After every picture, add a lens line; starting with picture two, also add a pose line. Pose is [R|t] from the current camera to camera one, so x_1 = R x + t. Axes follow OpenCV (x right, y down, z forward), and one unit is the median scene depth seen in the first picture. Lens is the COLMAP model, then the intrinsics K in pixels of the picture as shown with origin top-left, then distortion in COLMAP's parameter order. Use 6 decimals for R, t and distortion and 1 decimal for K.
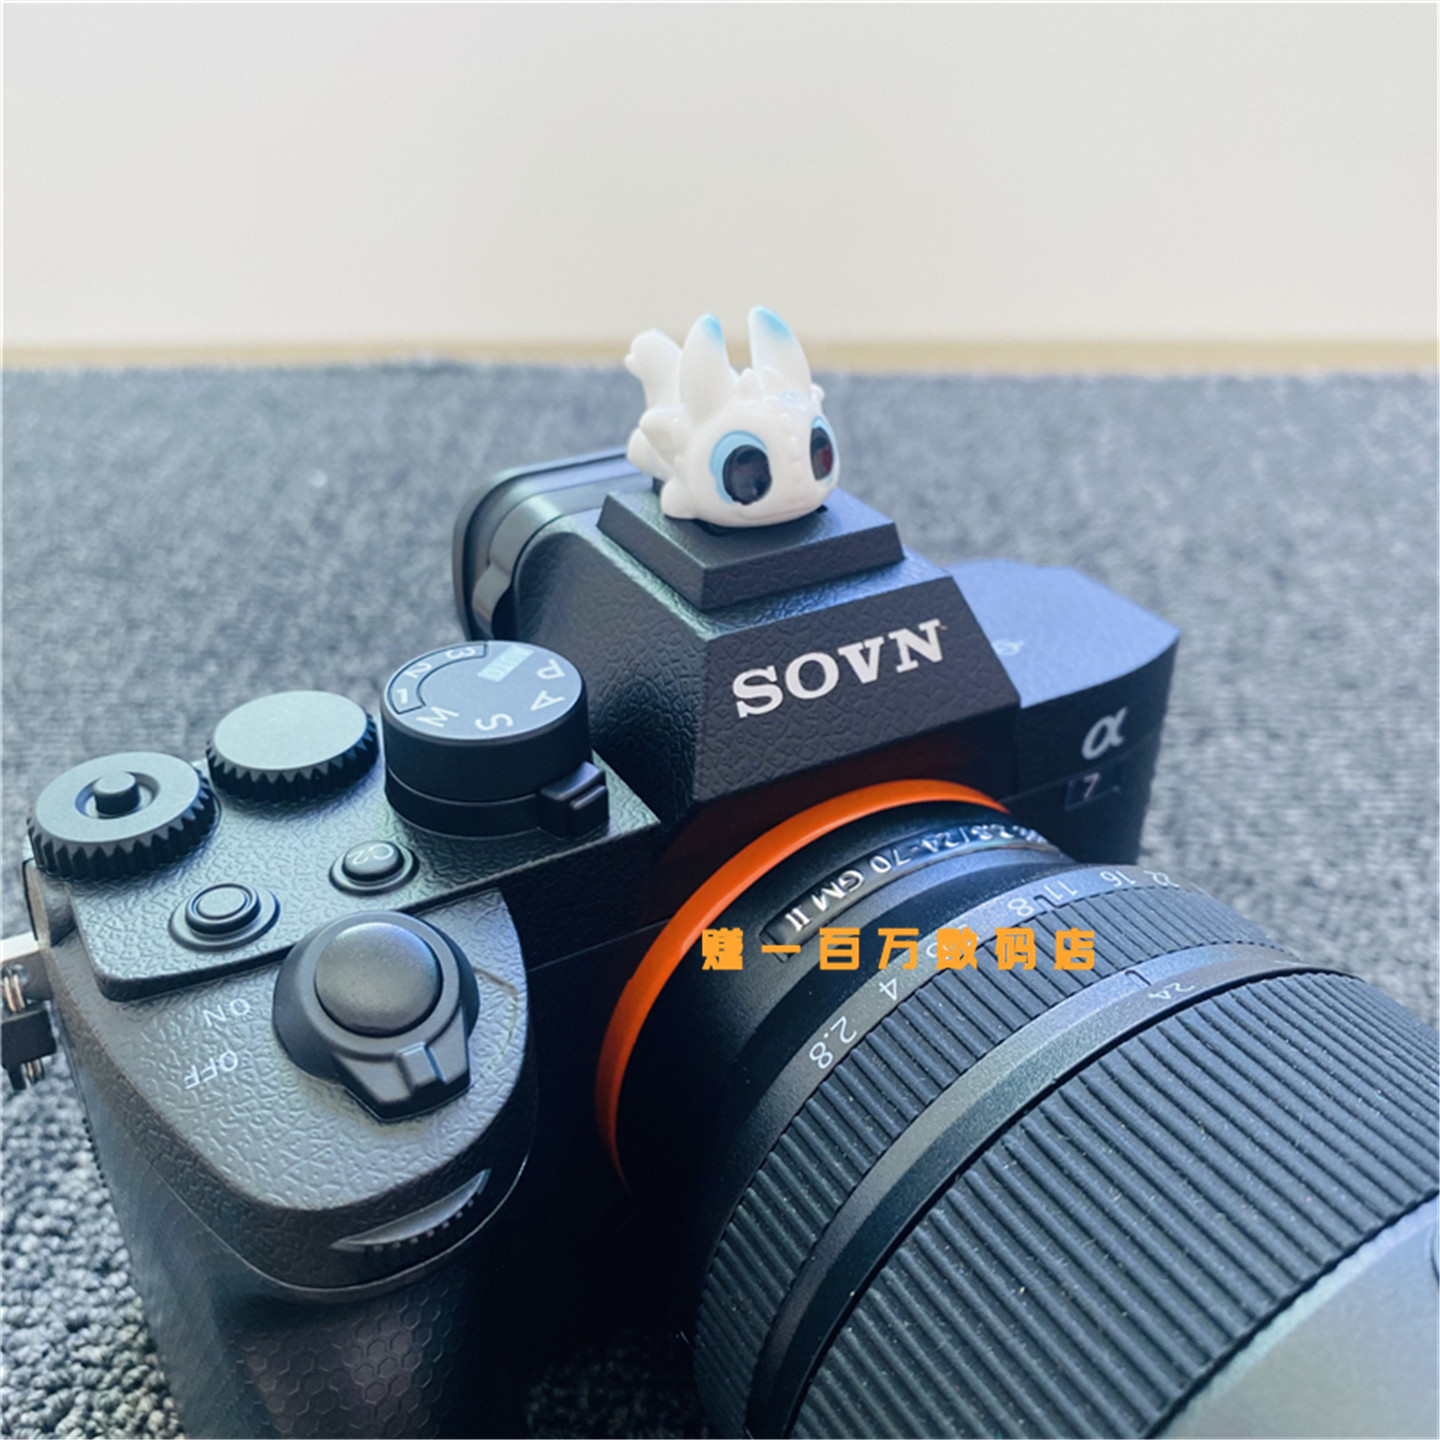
lens RADIAL K [[1490.0, 0, 721.2], [0, 1490.0, 695.8], [0, 0, 1]] dist [-0.014830, -0.146156]
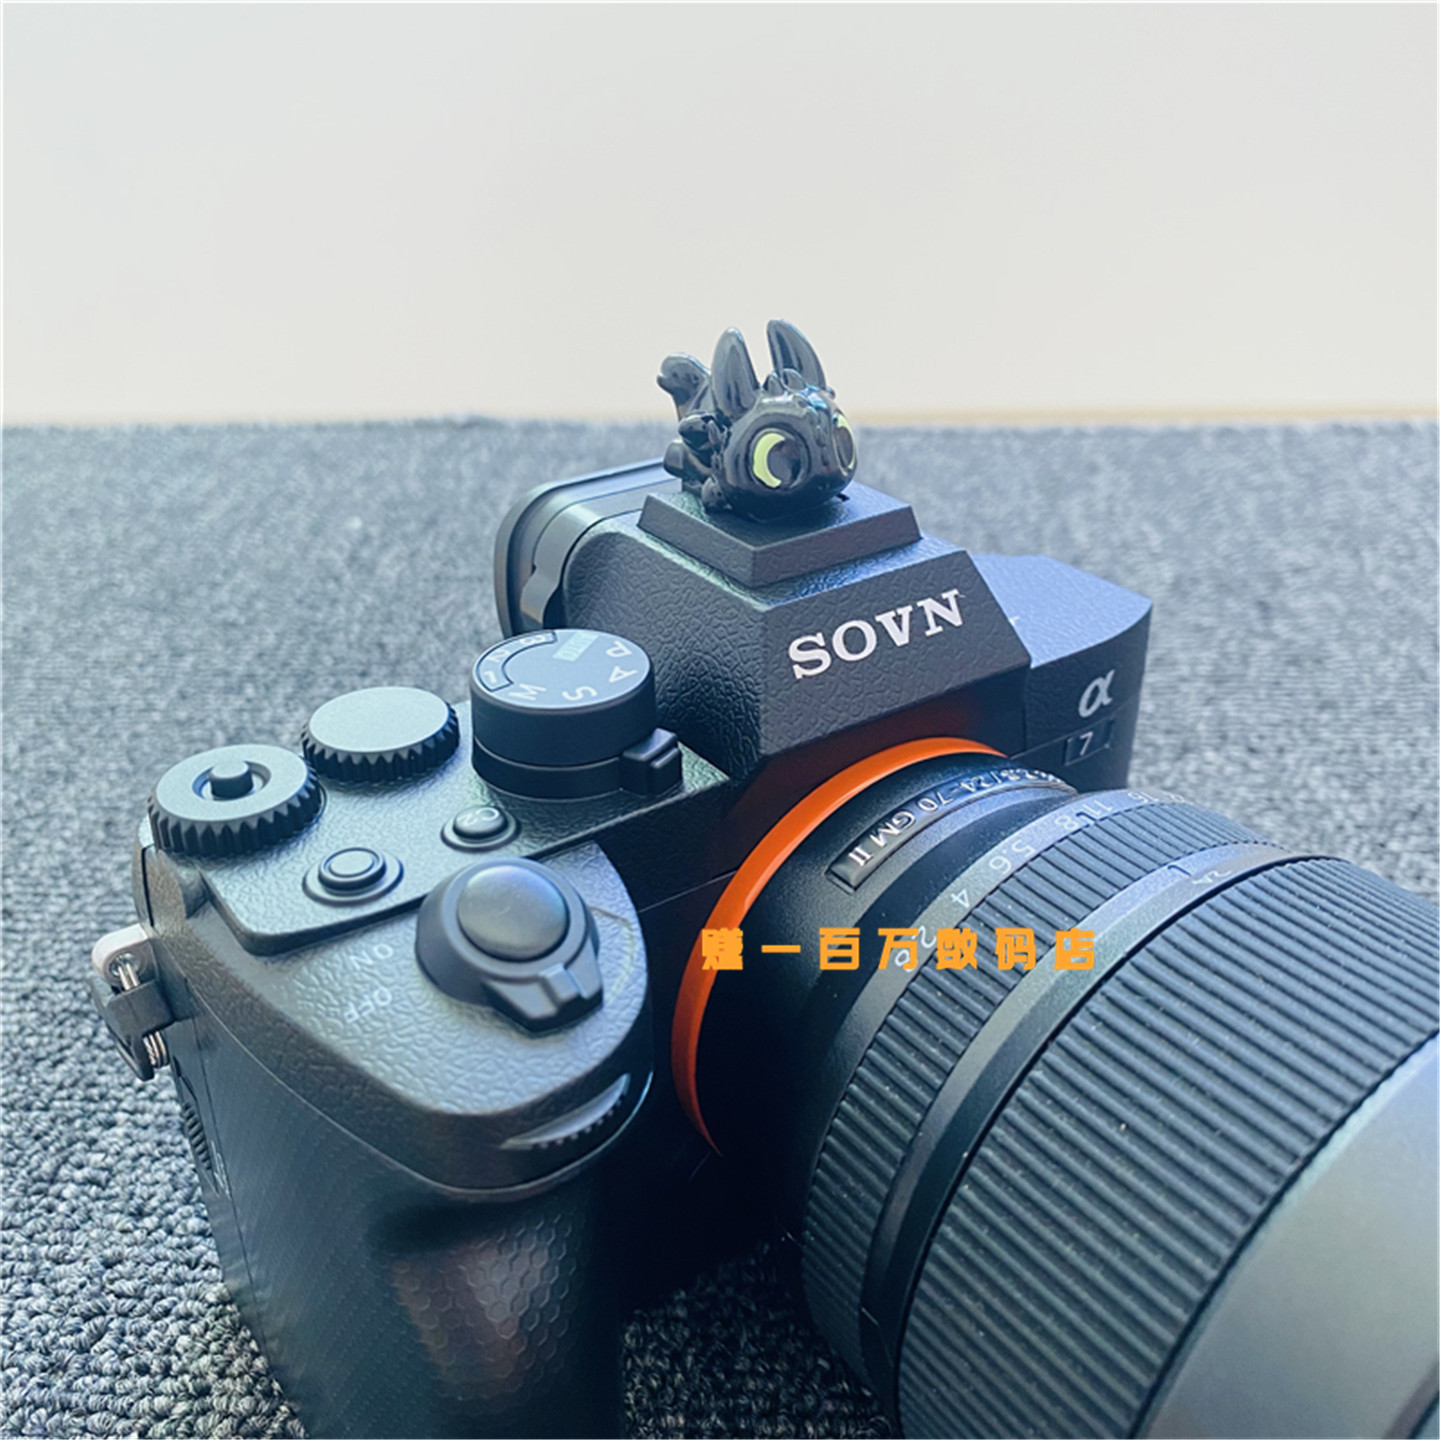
lens RADIAL K [[1450.8, 0, 720.0], [0, 1450.8, 720.0], [0, 0, 1]] dist [0.010259, -0.247653]
pose [[0.996175, -0.058443, 0.064957, -0.120484], [0.060411, 0.997759, -0.028759, 0.075321], [-0.063131, 0.032573, 0.997474, -0.080310]]
